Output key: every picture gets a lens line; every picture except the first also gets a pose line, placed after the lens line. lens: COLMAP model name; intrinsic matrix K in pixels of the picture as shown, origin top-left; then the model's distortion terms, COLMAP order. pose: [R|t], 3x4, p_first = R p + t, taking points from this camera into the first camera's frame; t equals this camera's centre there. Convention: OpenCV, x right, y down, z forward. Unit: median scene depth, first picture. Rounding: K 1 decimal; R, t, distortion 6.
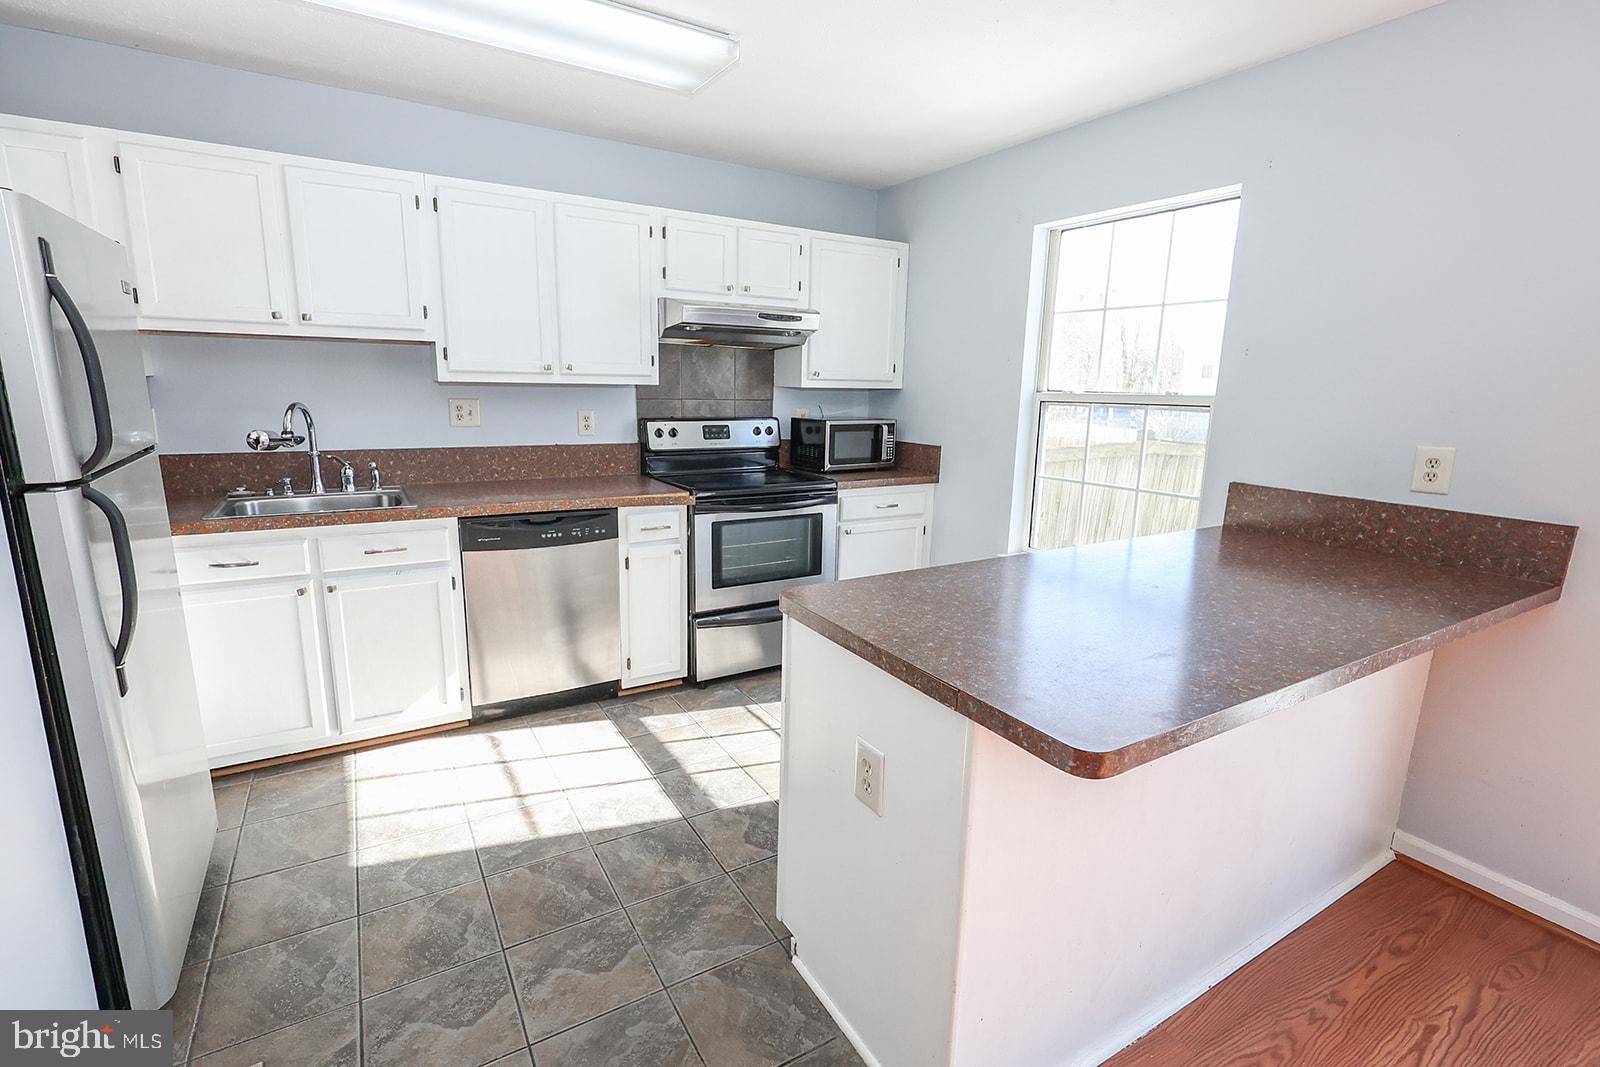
lens RADIAL K [[732.7, 0, 792.7], [0, 732.7, 530.1], [0, 0, 1]] dist [-0.001776, 0.000263]
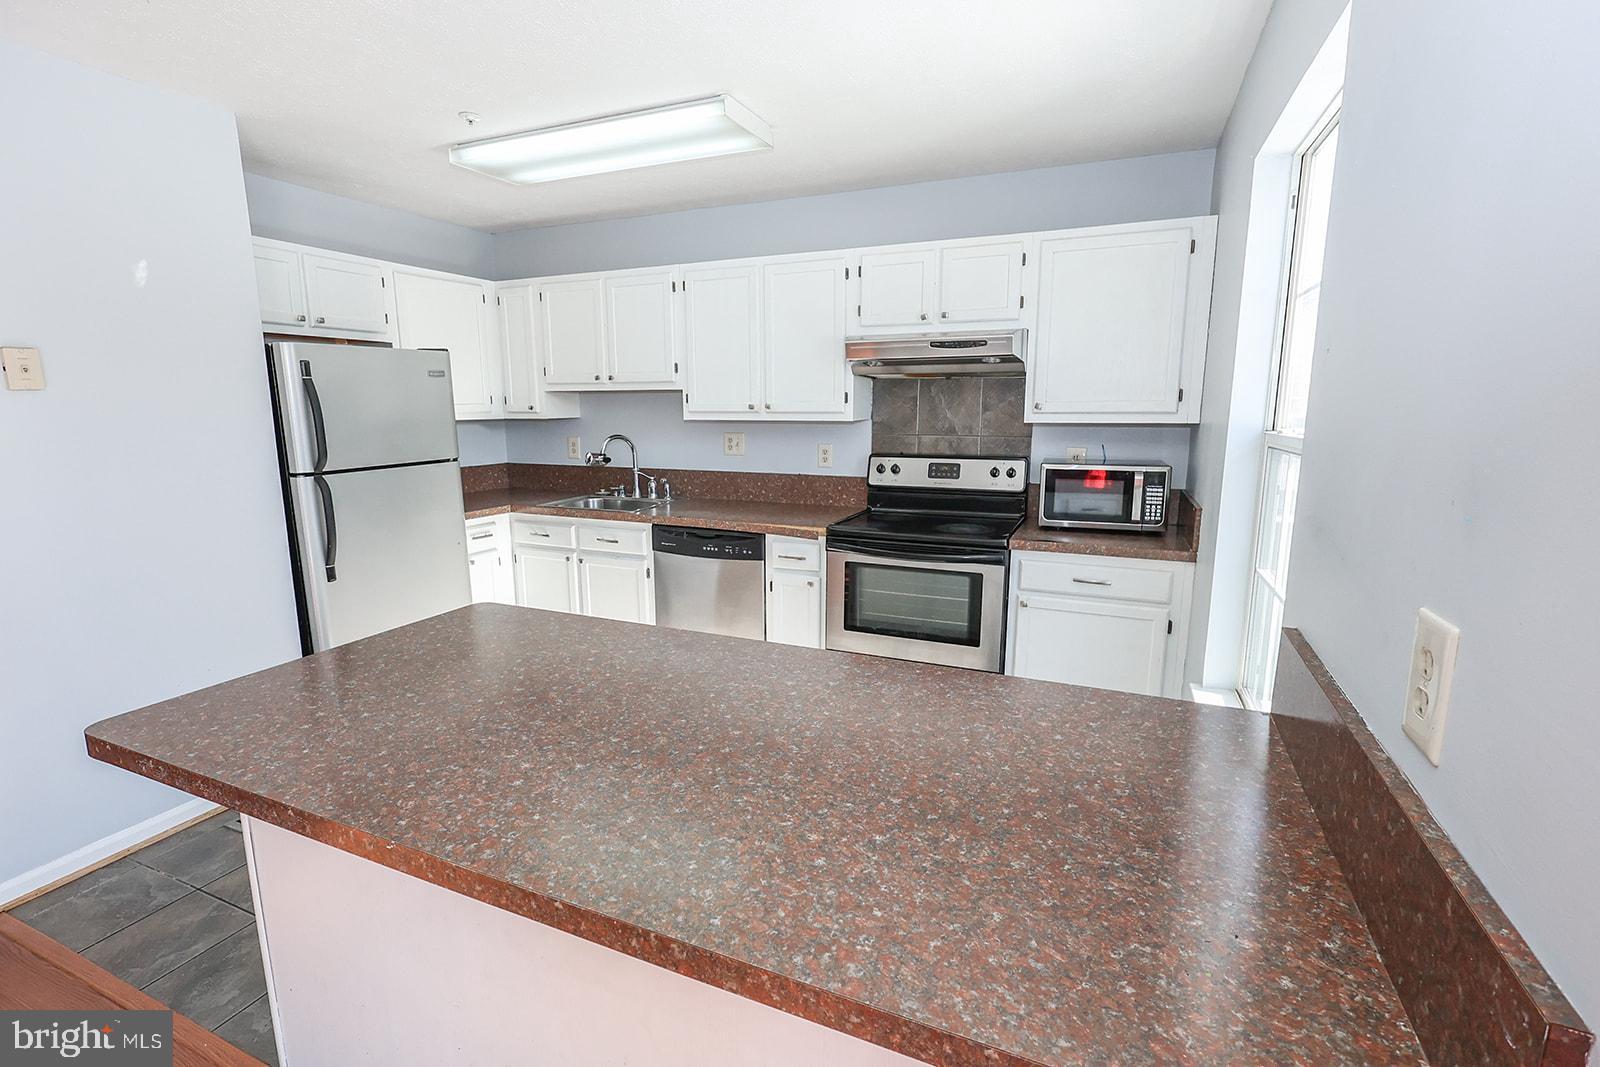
lens RADIAL K [[732.7, 0, 792.7], [0, 732.7, 530.1], [0, 0, 1]] dist [-0.001776, 0.000263]
pose [[0.578585, 0.117117, -0.807170, 0.661410], [-0.147706, 0.988319, 0.037524, -0.081960], [0.802137, 0.097513, 0.589125, 0.383817]]
